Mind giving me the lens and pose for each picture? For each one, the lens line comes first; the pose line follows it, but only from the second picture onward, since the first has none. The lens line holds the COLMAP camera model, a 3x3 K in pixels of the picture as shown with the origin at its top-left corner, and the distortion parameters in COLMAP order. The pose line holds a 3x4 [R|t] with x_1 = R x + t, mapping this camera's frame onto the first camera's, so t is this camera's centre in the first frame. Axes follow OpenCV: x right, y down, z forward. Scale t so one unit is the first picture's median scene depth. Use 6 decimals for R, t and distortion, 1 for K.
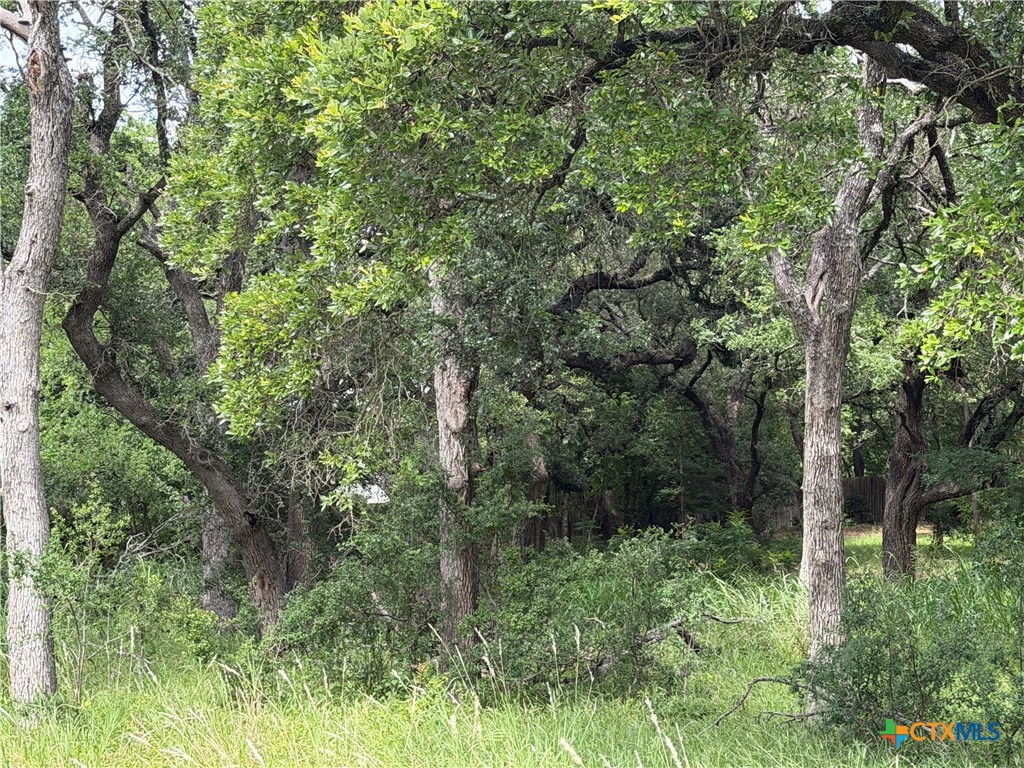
lens RADIAL K [[1978.8, 0, 512.0], [0, 1978.8, 384.0], [0, 0, 1]] dist [0.131045, 0.018228]
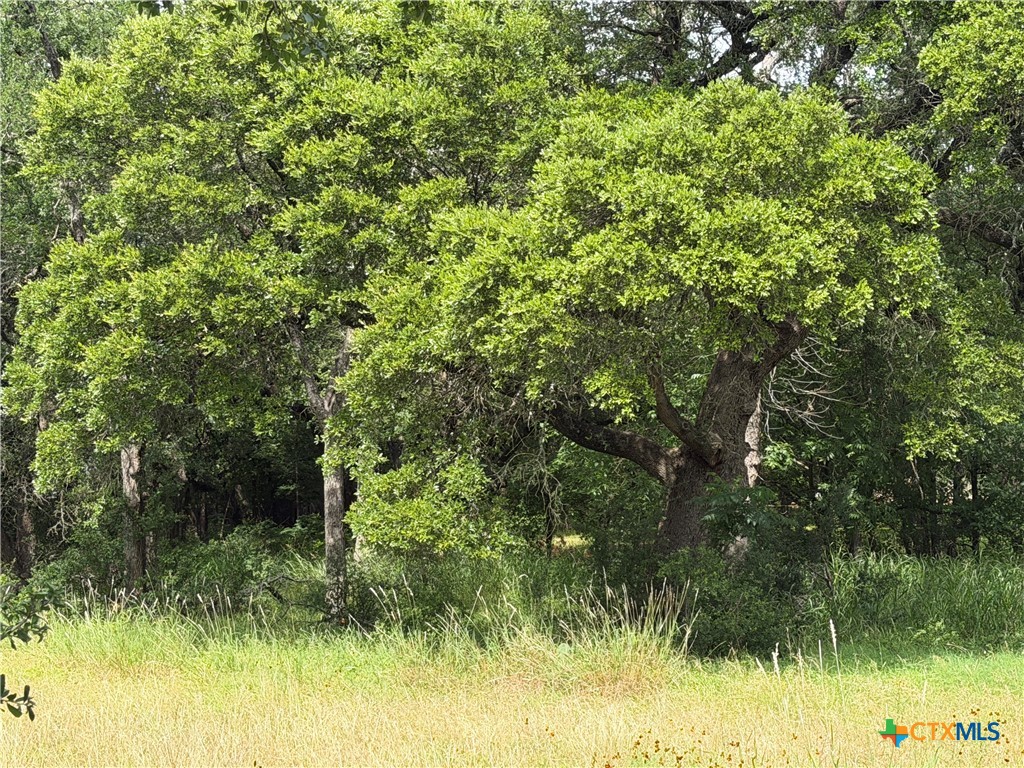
lens RADIAL K [[1978.8, 0, 512.0], [0, 1978.8, 384.0], [0, 0, 1]] dist [0.131045, 0.018228]
pose [[0.984230, 0.000641, 0.176895, -0.009412], [-0.002534, 0.999942, 0.010481, -0.077878], [-0.176878, -0.010764, 0.984174, -0.828761]]
